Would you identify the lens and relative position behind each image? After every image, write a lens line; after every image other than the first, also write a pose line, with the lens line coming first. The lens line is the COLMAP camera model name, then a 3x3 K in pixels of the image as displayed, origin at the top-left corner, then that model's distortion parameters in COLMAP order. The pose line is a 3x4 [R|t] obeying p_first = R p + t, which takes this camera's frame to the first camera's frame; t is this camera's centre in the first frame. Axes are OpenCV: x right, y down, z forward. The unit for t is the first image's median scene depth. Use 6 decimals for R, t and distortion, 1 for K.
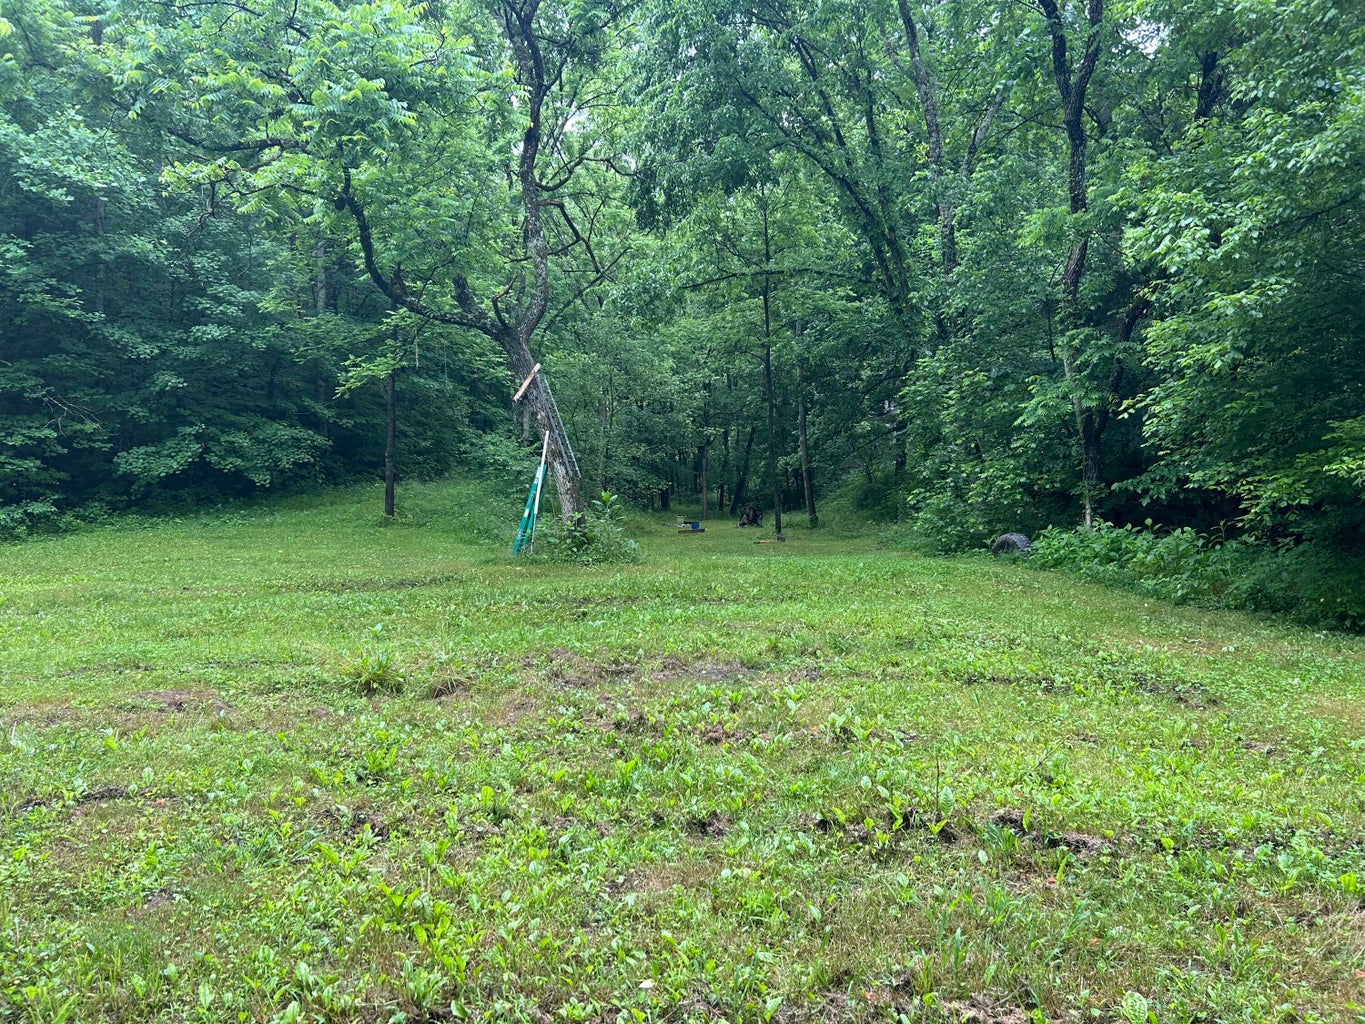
lens RADIAL K [[1023.2, 0, 679.5], [0, 1023.2, 509.2], [0, 0, 1]] dist [0.073083, -0.081294]
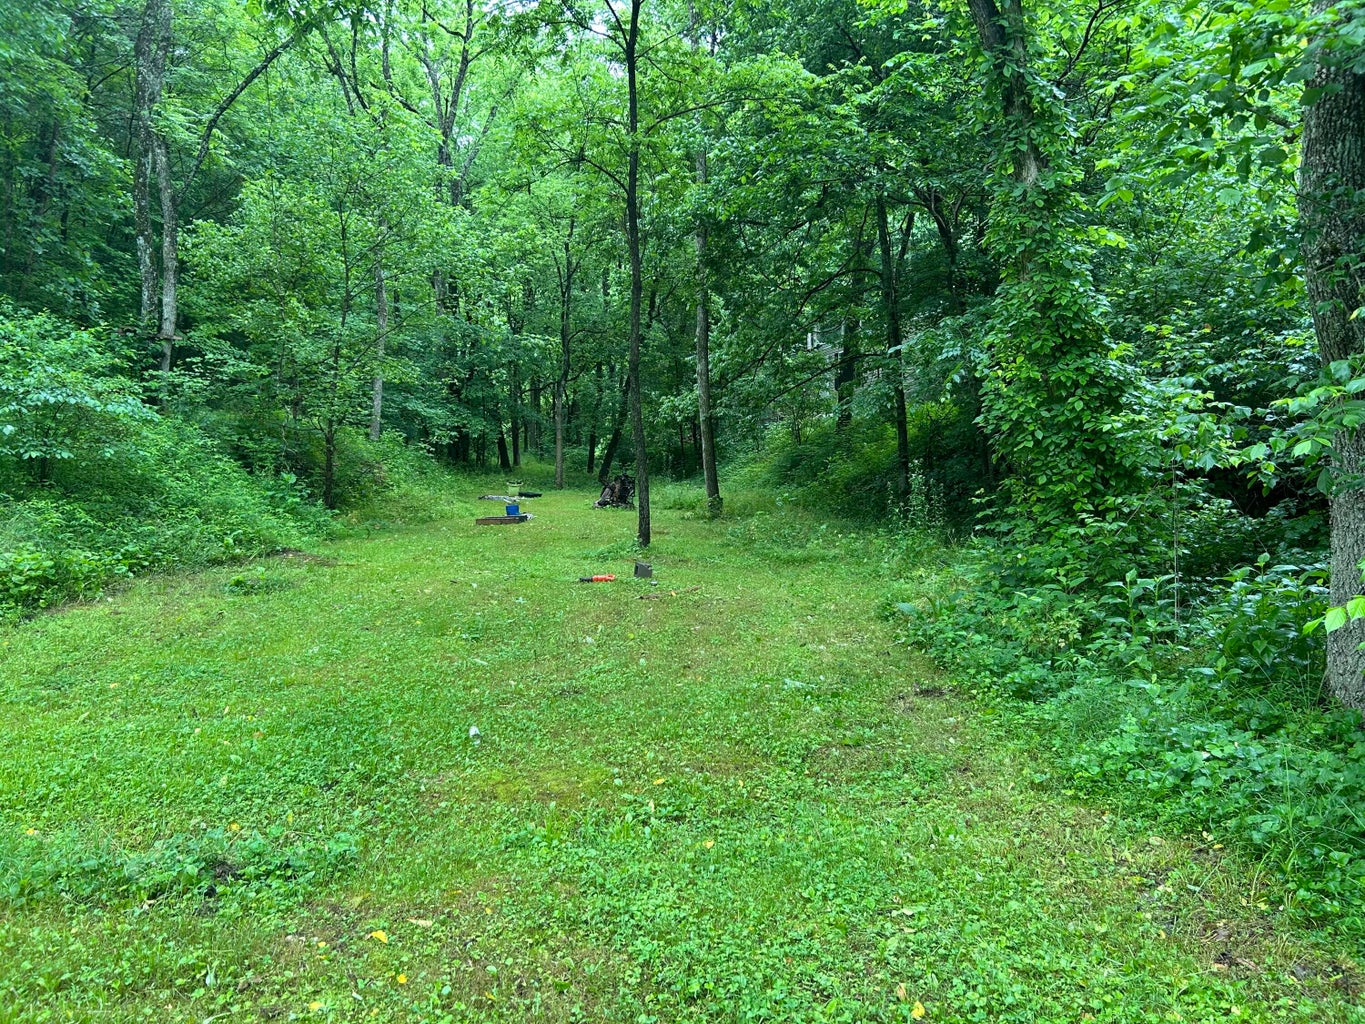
lens RADIAL K [[1023.2, 0, 682.8], [0, 1023.2, 514.3], [0, 0, 1]] dist [0.073083, -0.081294]
pose [[0.994709, 0.022428, 0.100250, 0.048589], [-0.028054, 0.998088, 0.055068, -0.014740], [-0.098824, -0.057589, 0.993437, 0.379755]]
